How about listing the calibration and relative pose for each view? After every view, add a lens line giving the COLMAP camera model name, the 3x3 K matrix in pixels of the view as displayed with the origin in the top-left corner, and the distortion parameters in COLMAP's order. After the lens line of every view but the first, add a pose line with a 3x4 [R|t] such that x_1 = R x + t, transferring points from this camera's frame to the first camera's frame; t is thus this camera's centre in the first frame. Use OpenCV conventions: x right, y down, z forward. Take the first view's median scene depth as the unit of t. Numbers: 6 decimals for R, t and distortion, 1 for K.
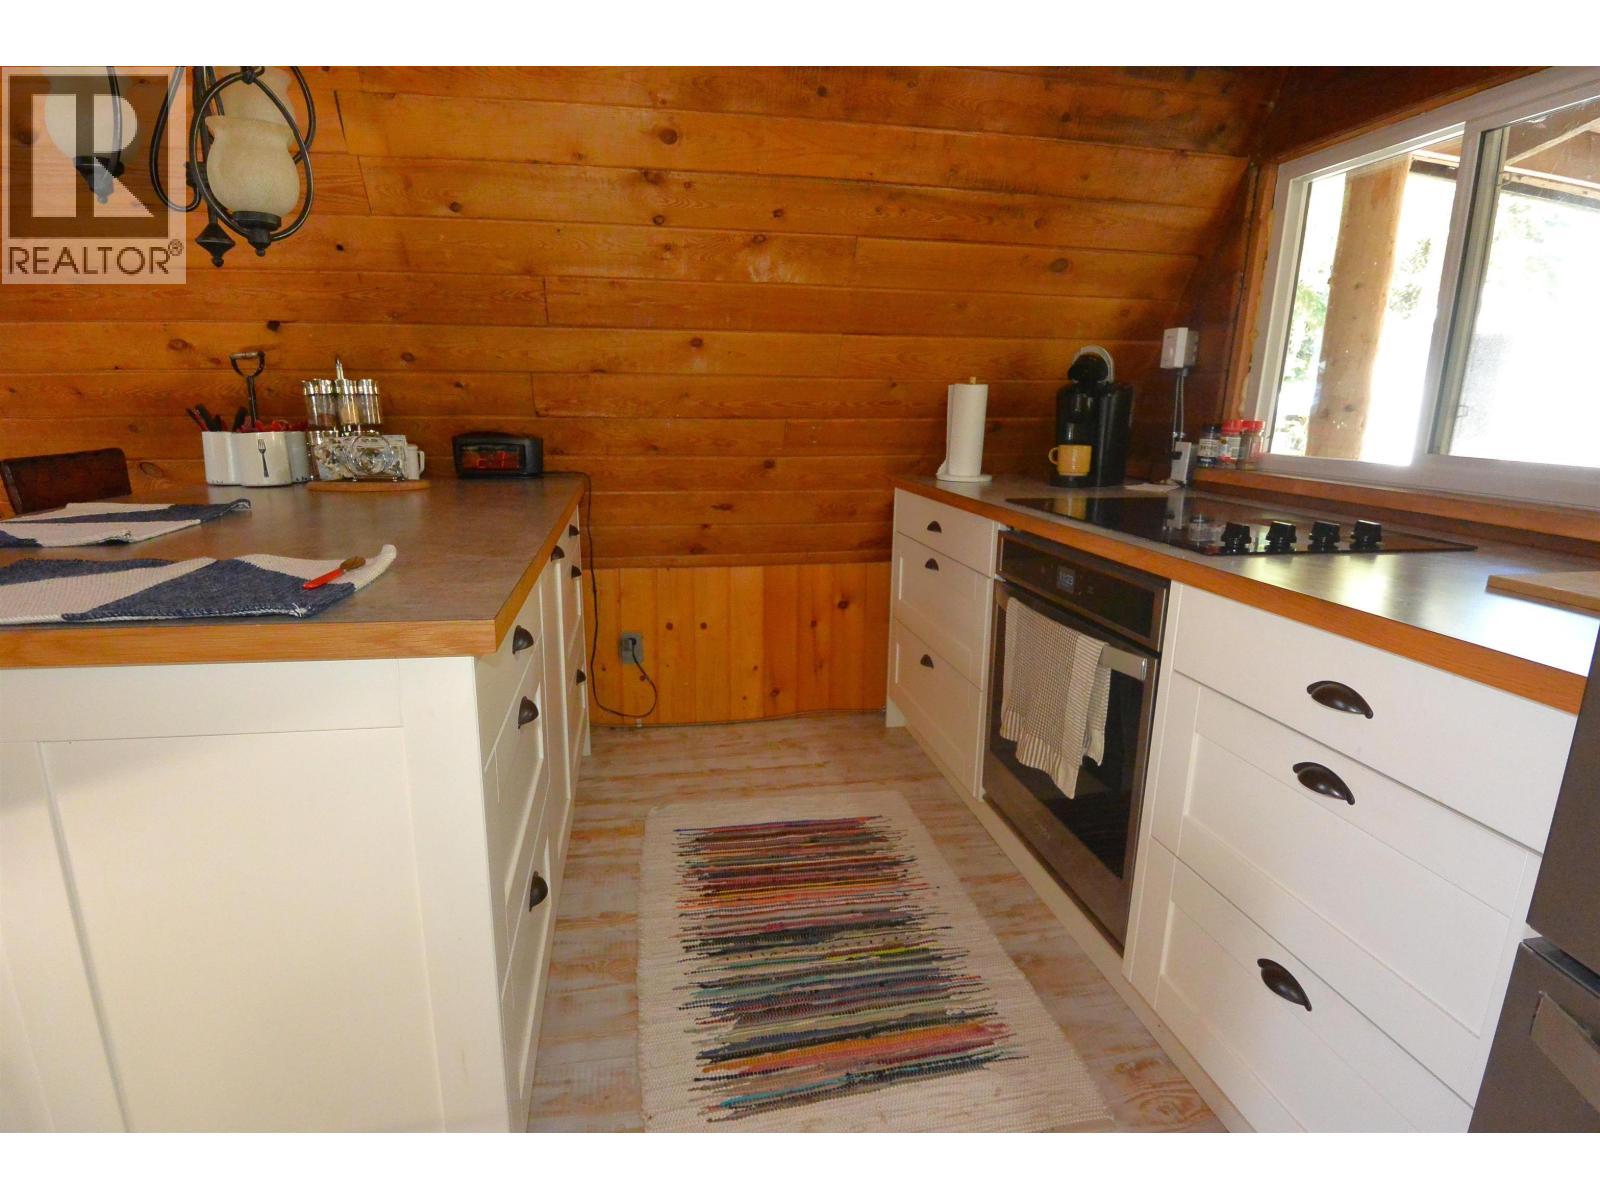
lens RADIAL K [[829.1, 0, 803.7], [0, 829.1, 605.7], [0, 0, 1]] dist [-0.001323, -0.025947]
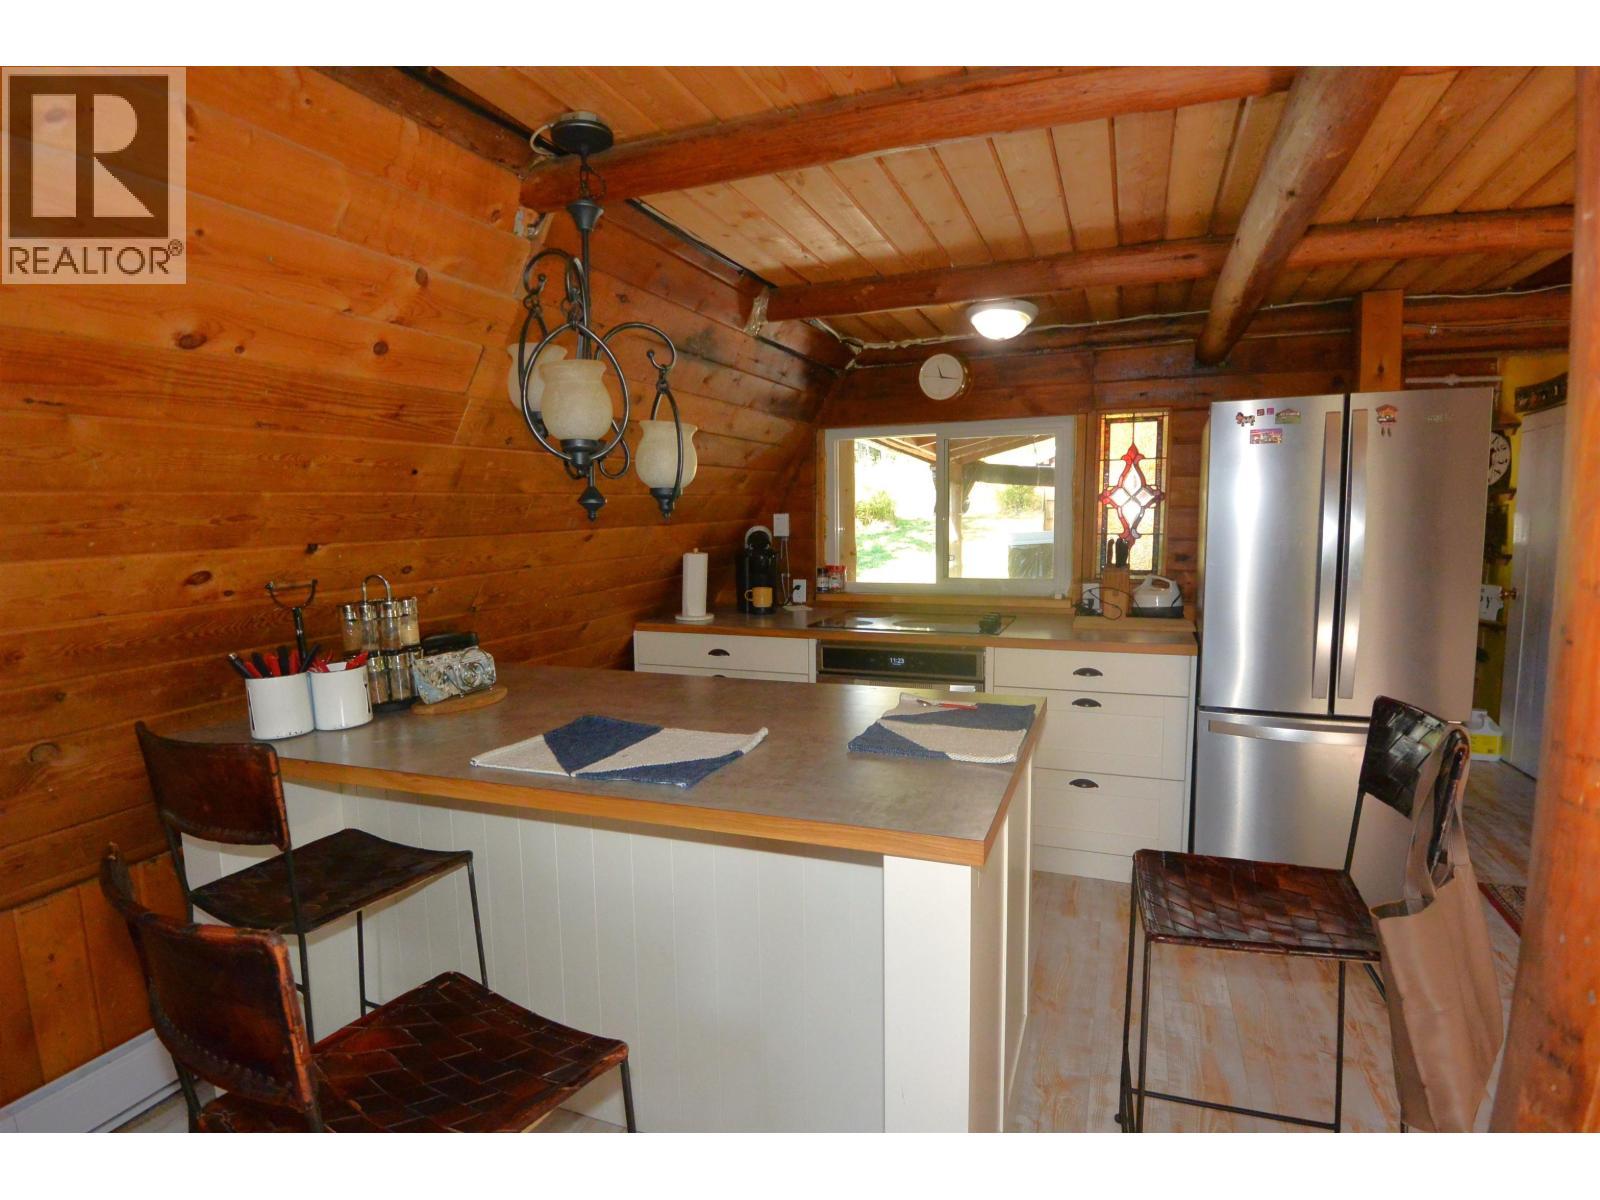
lens RADIAL K [[839.5, 0, 809.0], [0, 839.5, 607.4], [0, 0, 1]] dist [-0.000332, -0.027470]
pose [[0.531382, -0.118929, 0.838743, -1.005347], [0.221357, 0.975191, -0.001963, -0.139762], [-0.817701, 0.186704, 0.544525, 0.066150]]
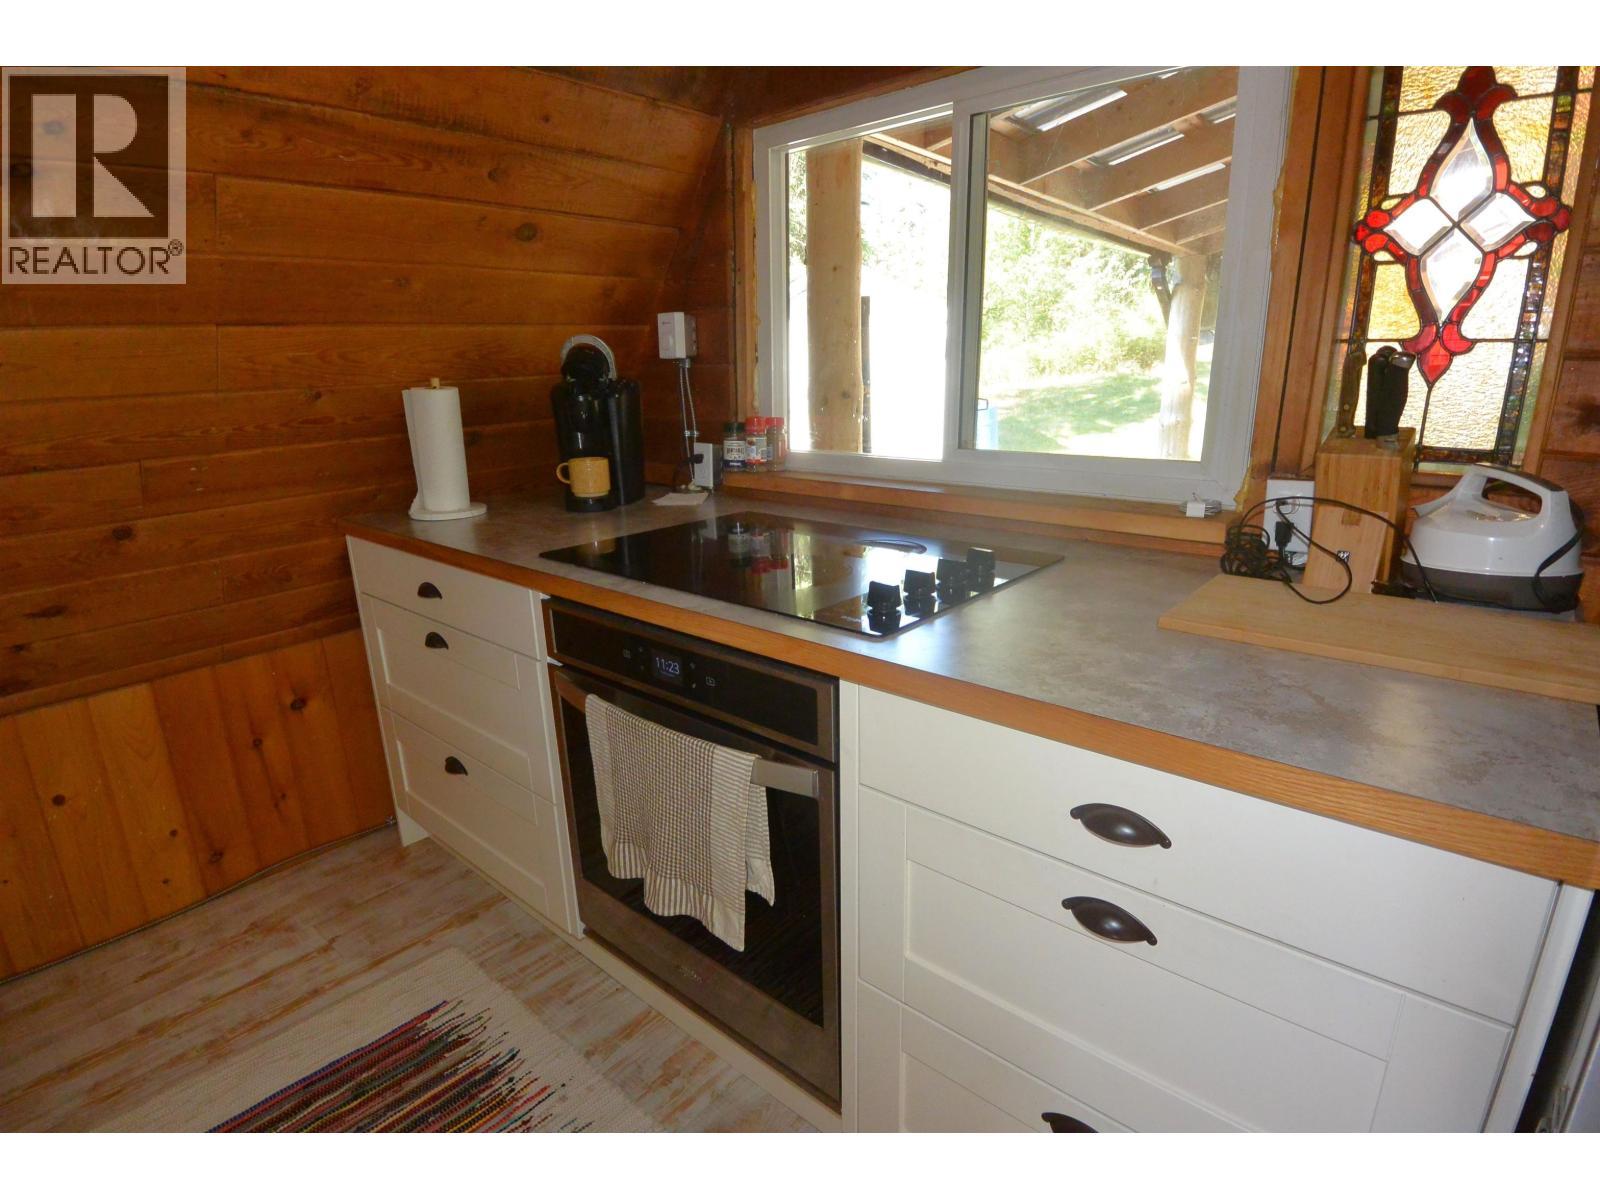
lens RADIAL K [[839.5, 0, 809.0], [0, 839.5, 607.4], [0, 0, 1]] dist [-0.000332, -0.027470]
pose [[0.785140, -0.203718, 0.584854, -0.013731], [0.176476, 0.978793, 0.104026, -0.102582], [-0.593643, 0.021538, 0.804440, 0.220489]]
